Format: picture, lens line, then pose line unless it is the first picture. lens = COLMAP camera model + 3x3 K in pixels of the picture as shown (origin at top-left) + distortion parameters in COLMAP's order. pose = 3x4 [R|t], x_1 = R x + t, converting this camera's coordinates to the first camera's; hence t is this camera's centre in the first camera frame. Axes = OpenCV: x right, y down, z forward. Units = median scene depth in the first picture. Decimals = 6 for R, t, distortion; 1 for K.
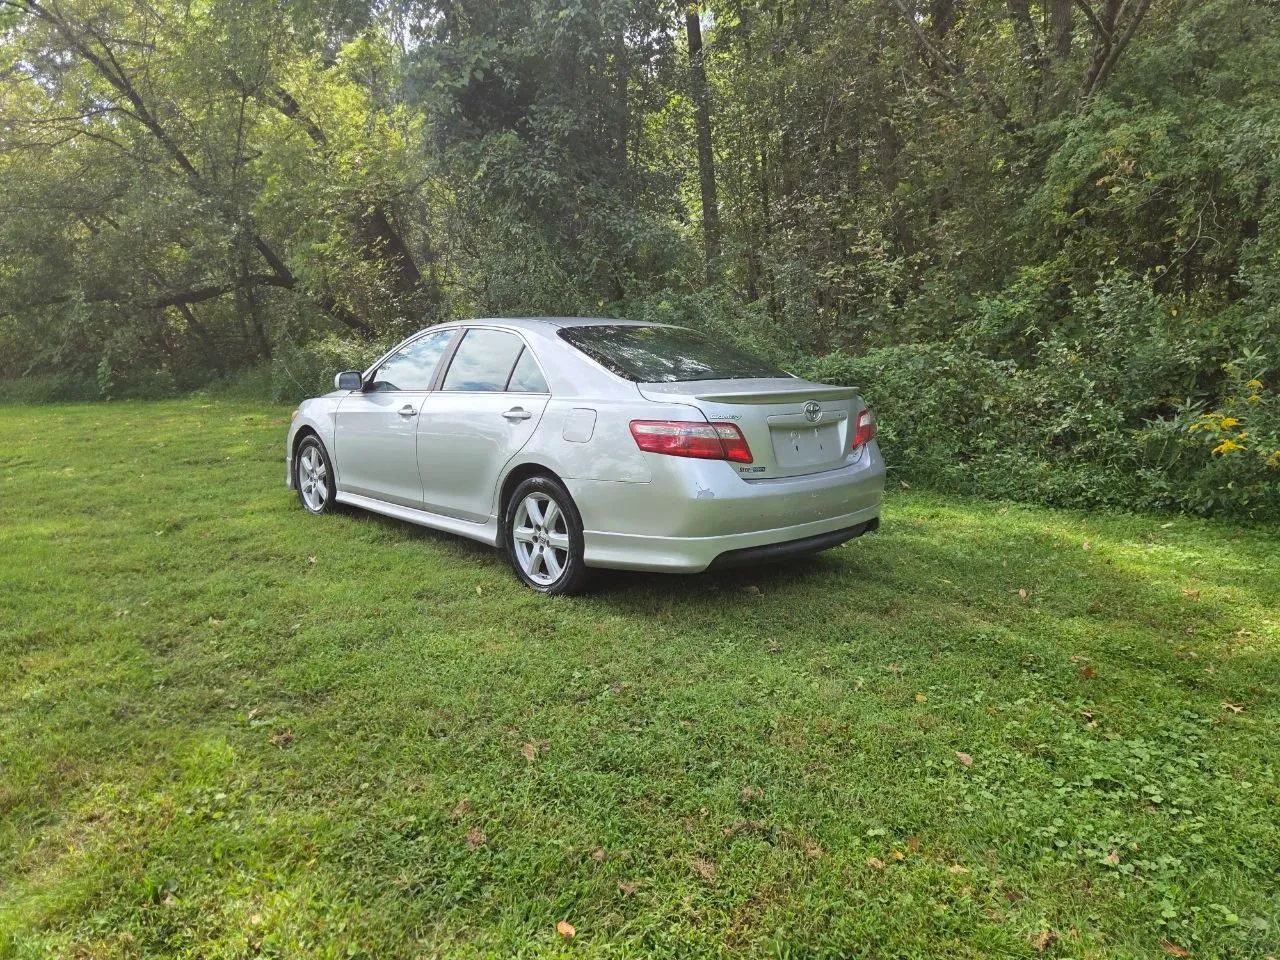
lens RADIAL K [[839.0, 0, 617.8], [0, 839.0, 493.4], [0, 0, 1]] dist [0.070901, -0.046965]
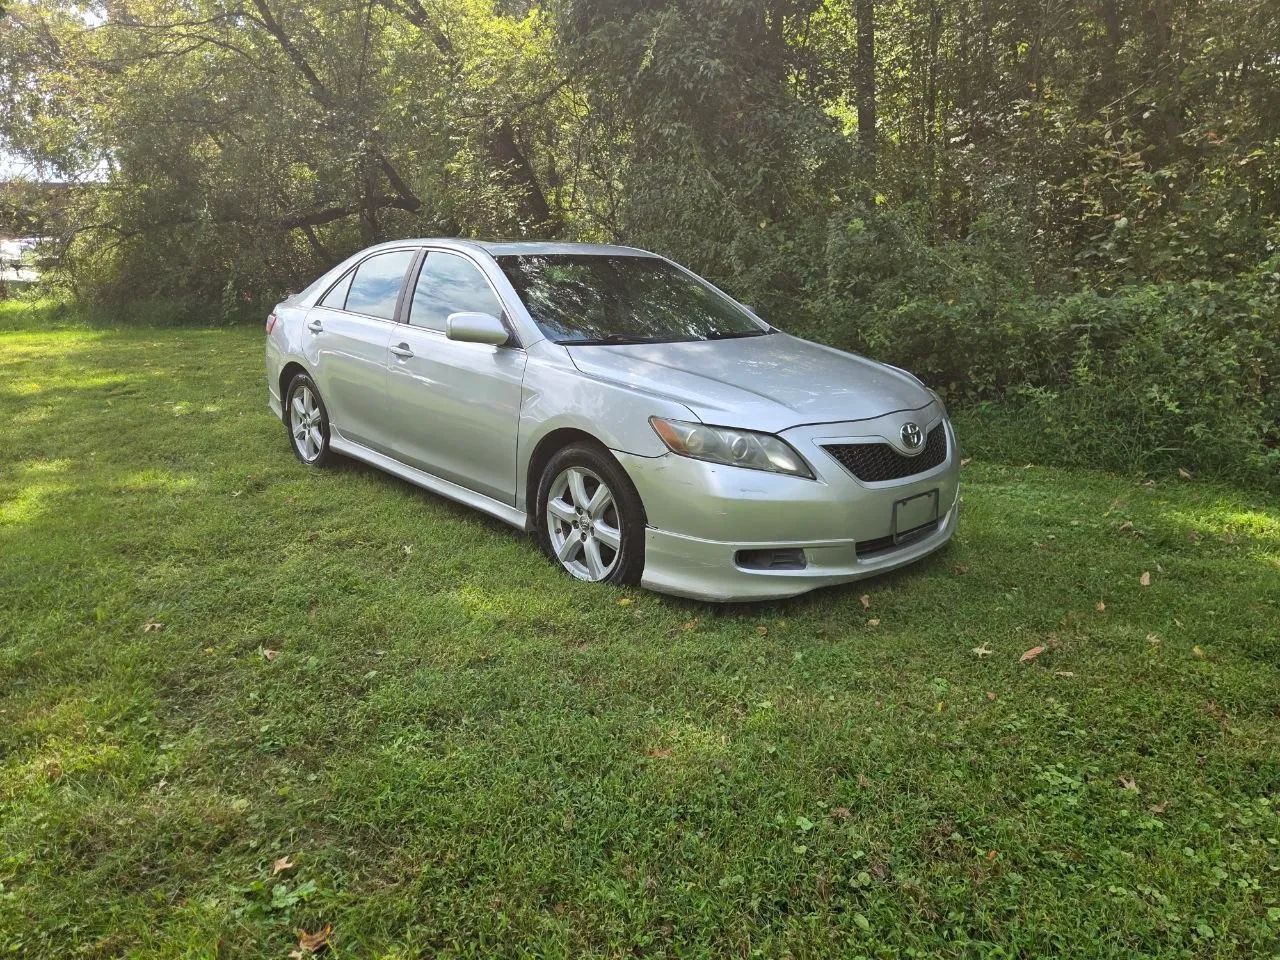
lens RADIAL K [[839.0, 0, 617.8], [0, 839.0, 493.4], [0, 0, 1]] dist [0.070901, -0.046965]
pose [[0.990388, 0.054312, -0.127204, -0.062672], [-0.044635, 0.995975, 0.077726, -0.033594], [0.130914, -0.071301, 0.988826, 0.222207]]
